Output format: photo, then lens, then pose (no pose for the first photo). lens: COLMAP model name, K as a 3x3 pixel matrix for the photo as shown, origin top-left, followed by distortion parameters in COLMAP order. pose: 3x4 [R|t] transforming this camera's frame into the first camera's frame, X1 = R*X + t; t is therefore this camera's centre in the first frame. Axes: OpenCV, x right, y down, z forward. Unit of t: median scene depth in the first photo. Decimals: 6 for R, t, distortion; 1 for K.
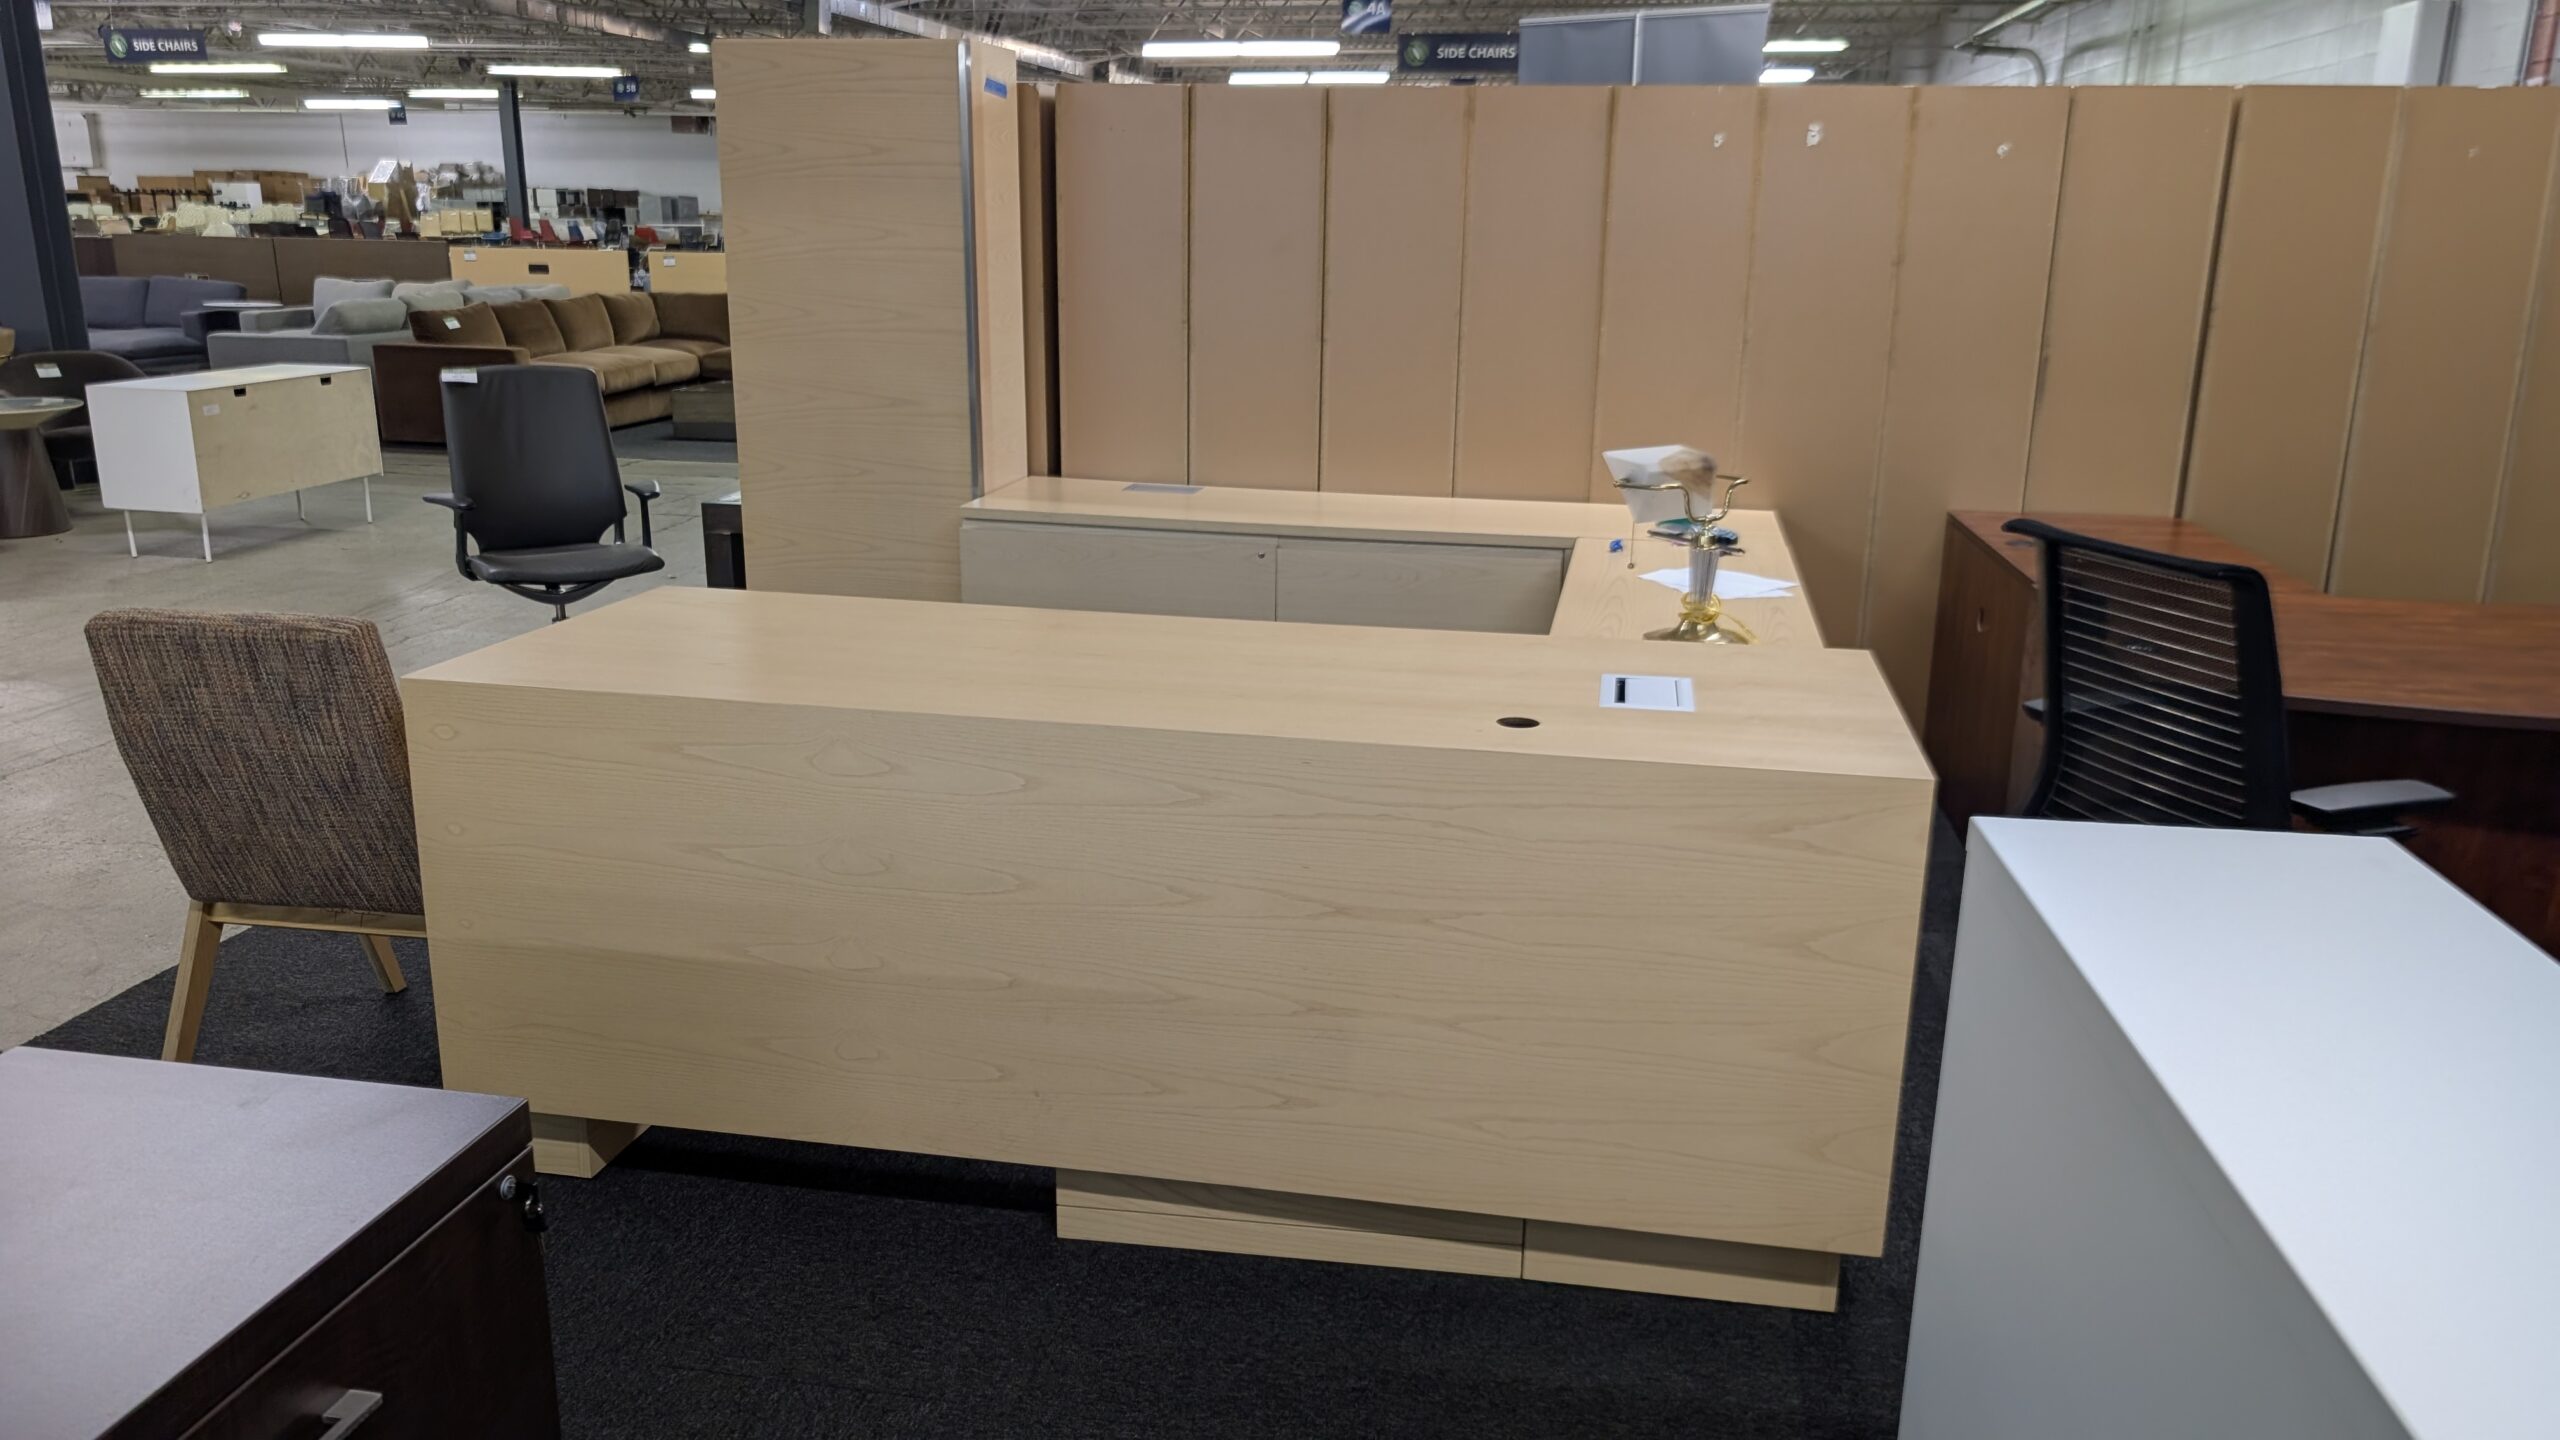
lens RADIAL K [[1893.1, 0, 1280.0], [0, 1893.1, 720.0], [0, 0, 1]] dist [0.013306, -0.012709]
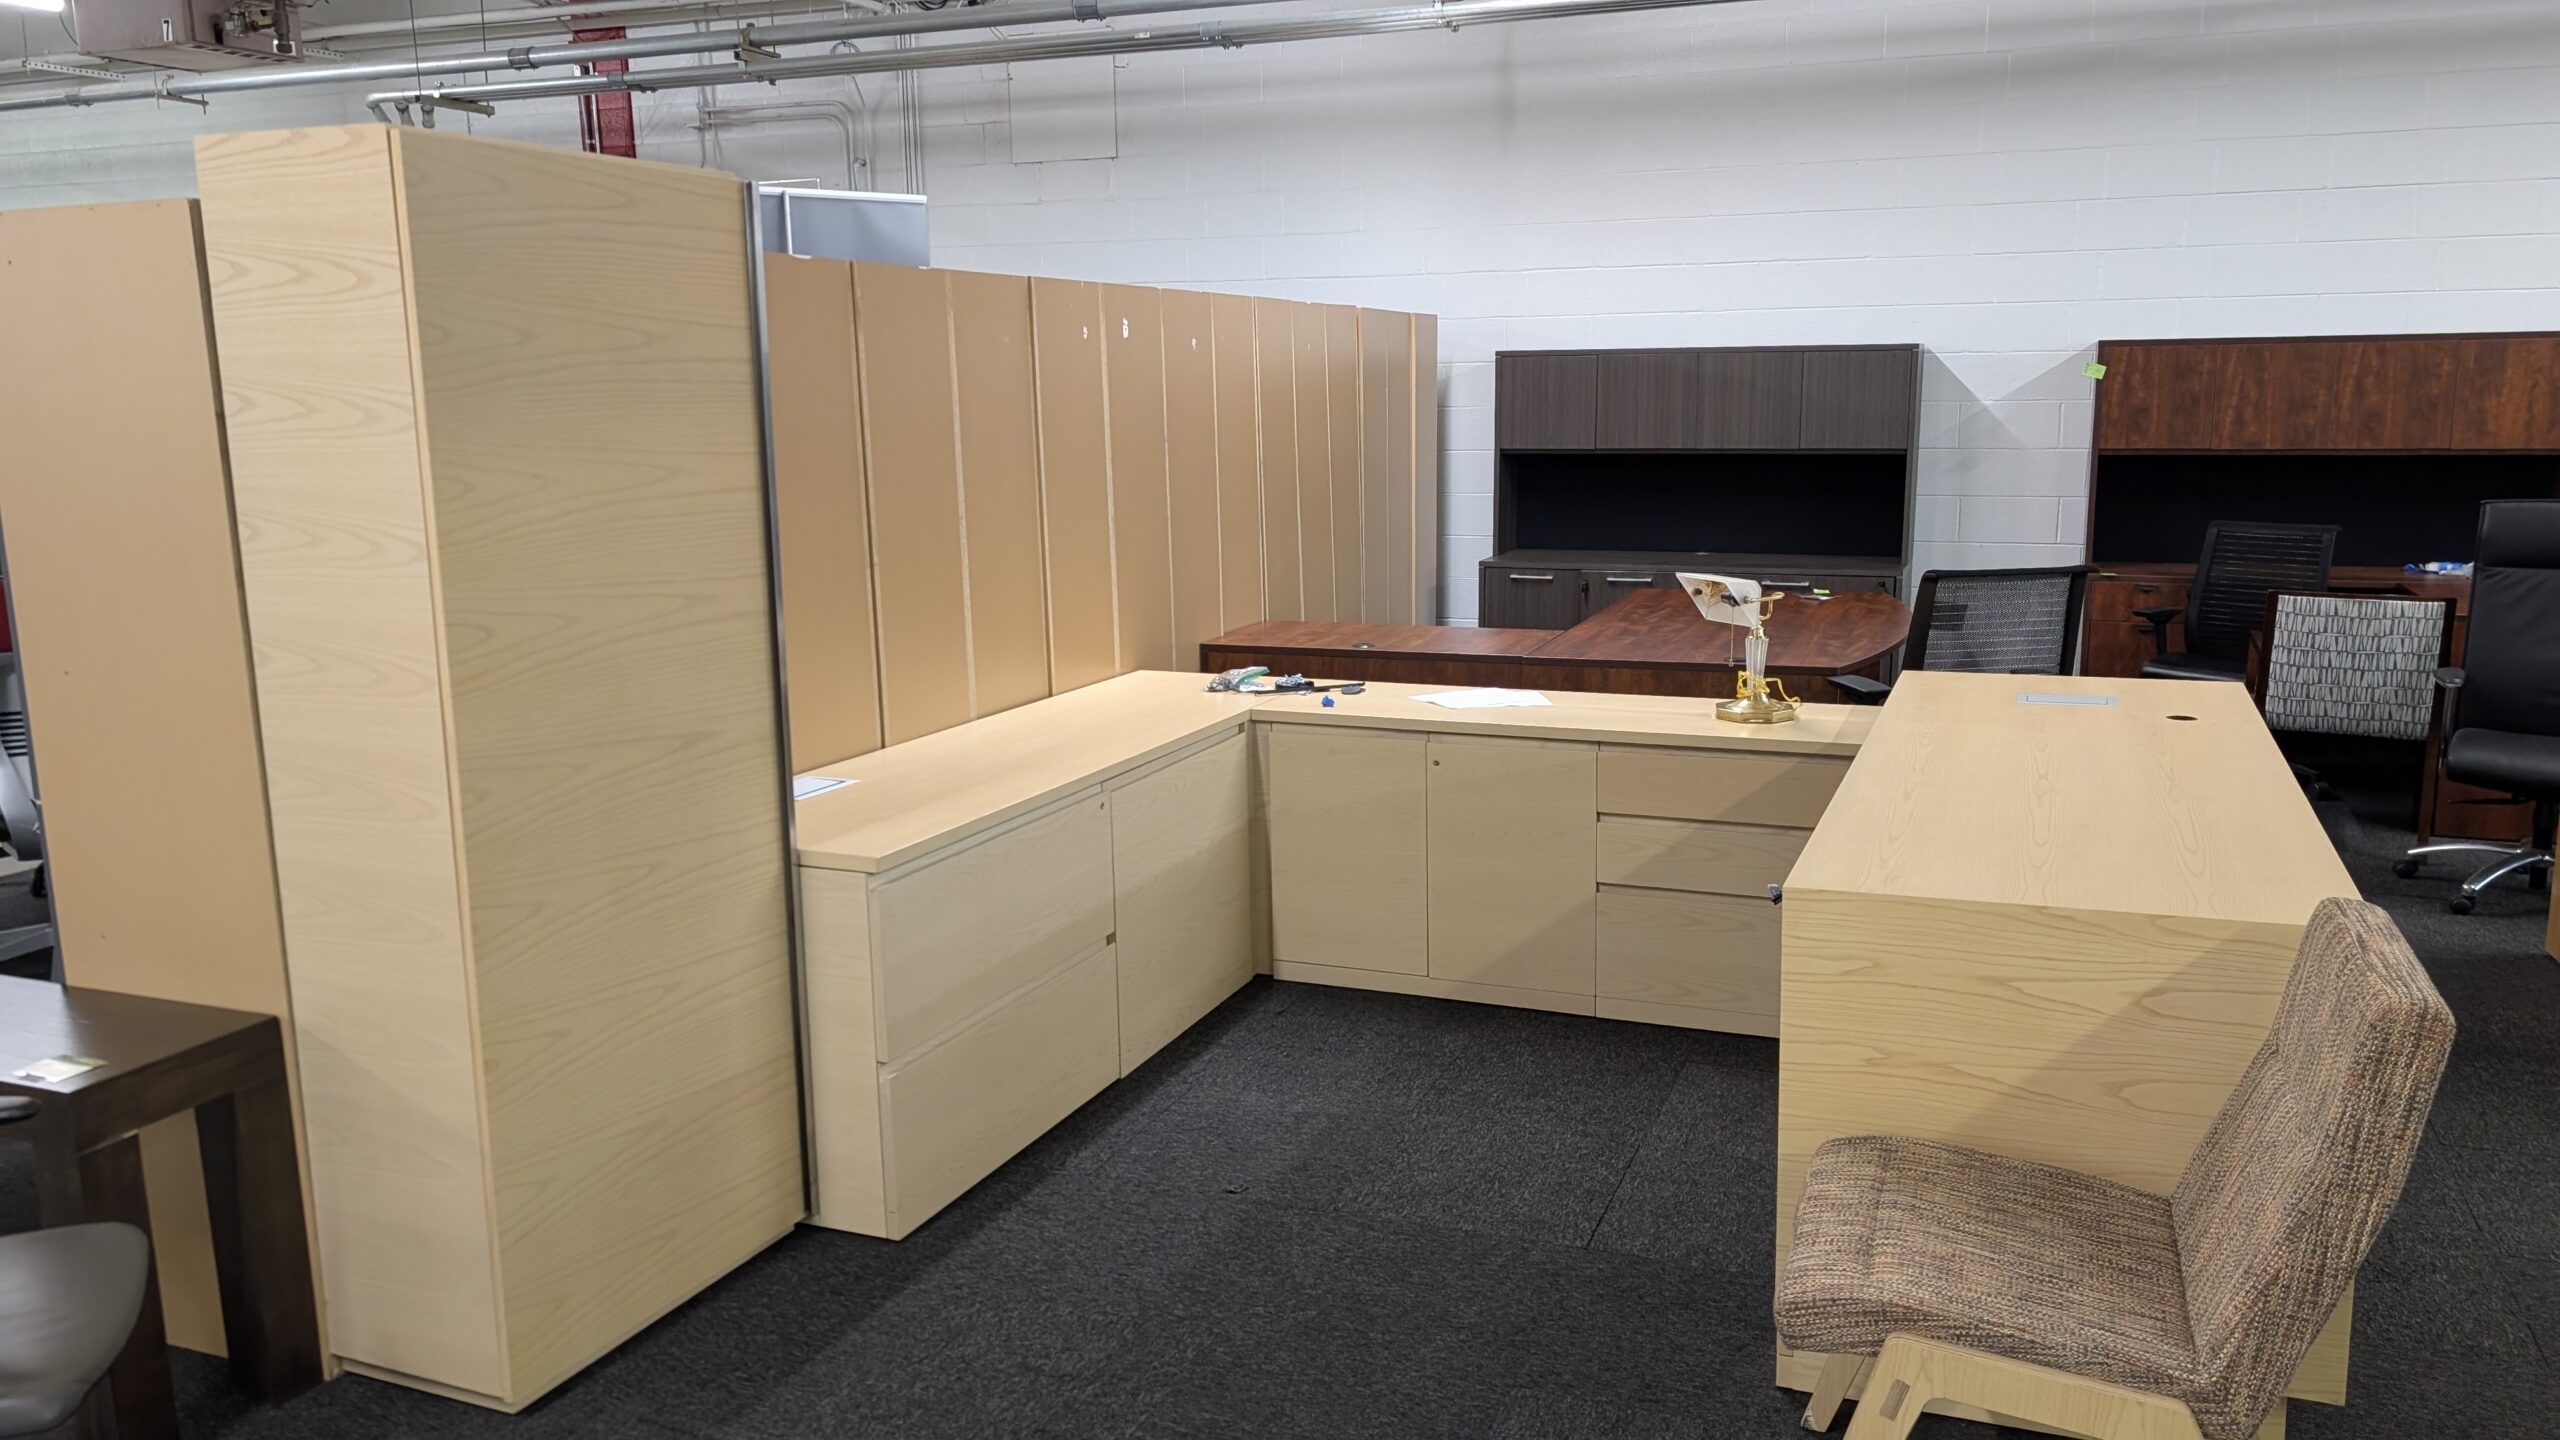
lens RADIAL K [[1893.1, 0, 1280.0], [0, 1893.1, 720.0], [0, 0, 1]] dist [0.013306, -0.012709]
pose [[0.141731, -0.190848, 0.971334, -0.761955], [0.259864, 0.953998, 0.149524, -0.213466], [-0.955187, 0.231223, 0.184806, 0.693498]]
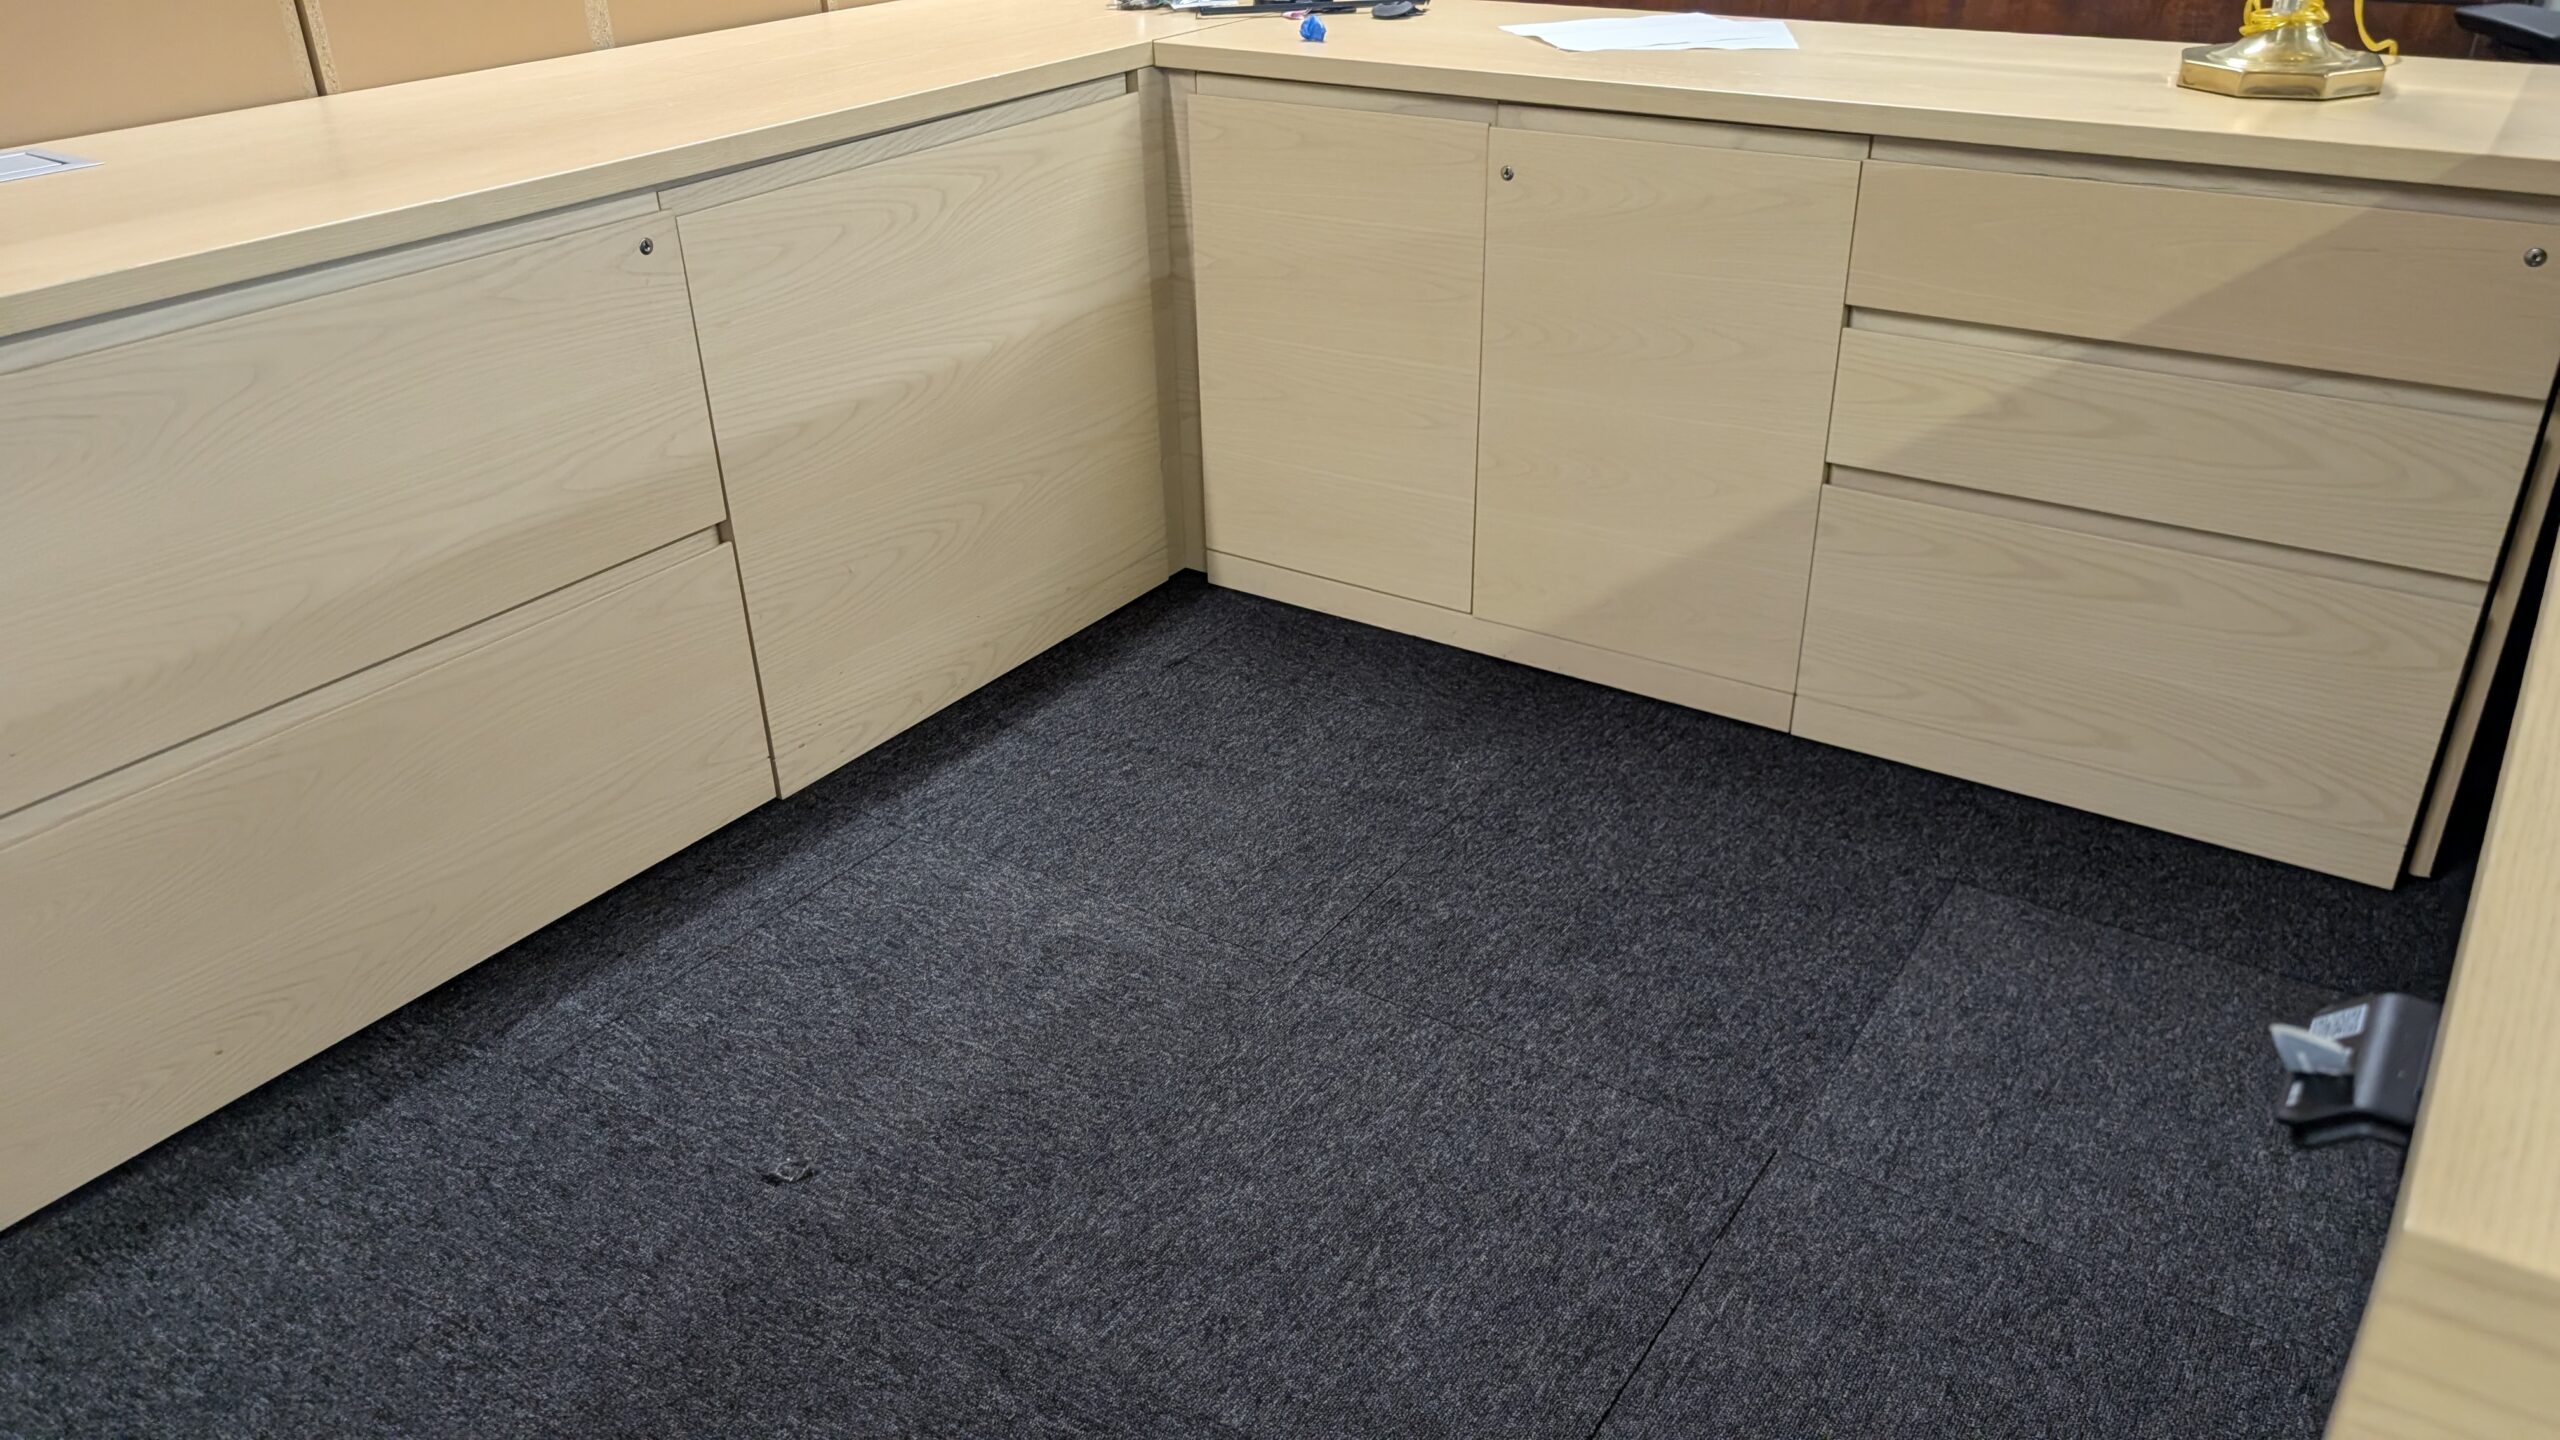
lens RADIAL K [[1848.6, 0, 1275.0], [0, 1848.6, 754.1], [0, 0, 1]] dist [0.017865, -0.005778]
pose [[0.348253, -0.470505, 0.810768, -0.295645], [0.254188, 0.879904, 0.401444, -0.105882], [-0.902279, 0.066283, 0.426027, 0.675280]]
